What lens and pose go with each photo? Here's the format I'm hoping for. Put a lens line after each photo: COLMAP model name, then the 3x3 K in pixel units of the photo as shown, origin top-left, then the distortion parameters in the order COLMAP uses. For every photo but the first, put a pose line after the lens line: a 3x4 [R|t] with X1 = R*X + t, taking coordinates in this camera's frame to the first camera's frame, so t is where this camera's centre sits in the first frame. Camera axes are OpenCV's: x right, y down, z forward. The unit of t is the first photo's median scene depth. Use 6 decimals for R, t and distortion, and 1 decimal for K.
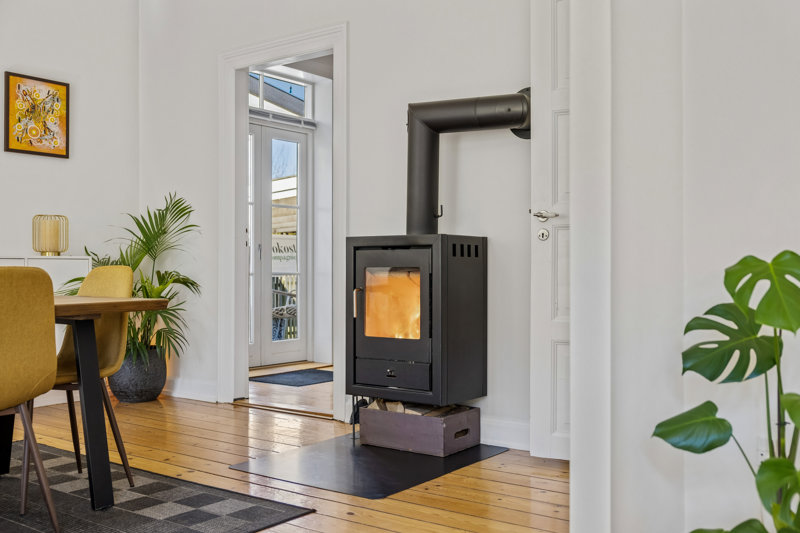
lens RADIAL K [[818.8, 0, 400.9], [0, 818.8, 268.3], [0, 0, 1]] dist [0.018803, 0.000000]
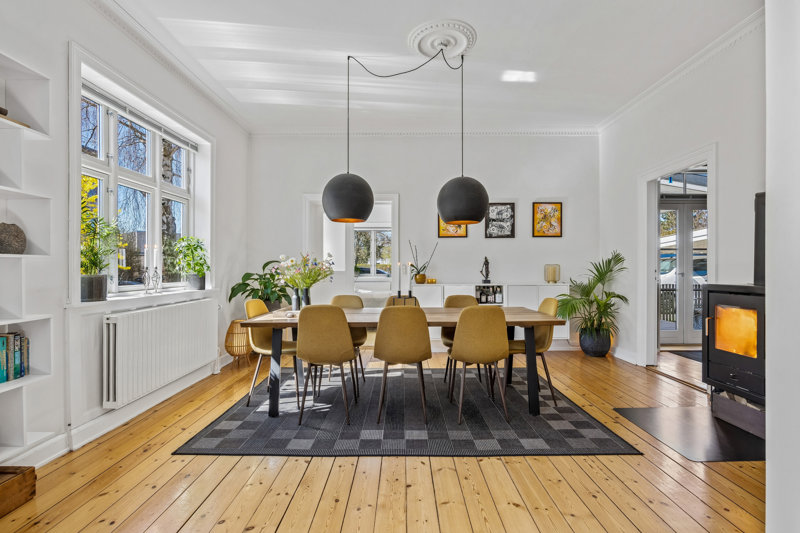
lens RADIAL K [[375.3, 0, 402.0], [0, 375.3, 267.5], [0, 0, 1]] dist [-0.001079, -0.000418]
pose [[0.608287, -0.003664, -0.793709, 0.122285], [0.004325, 0.999990, -0.001302, -0.055425], [0.793705, -0.002641, 0.608297, 0.071158]]
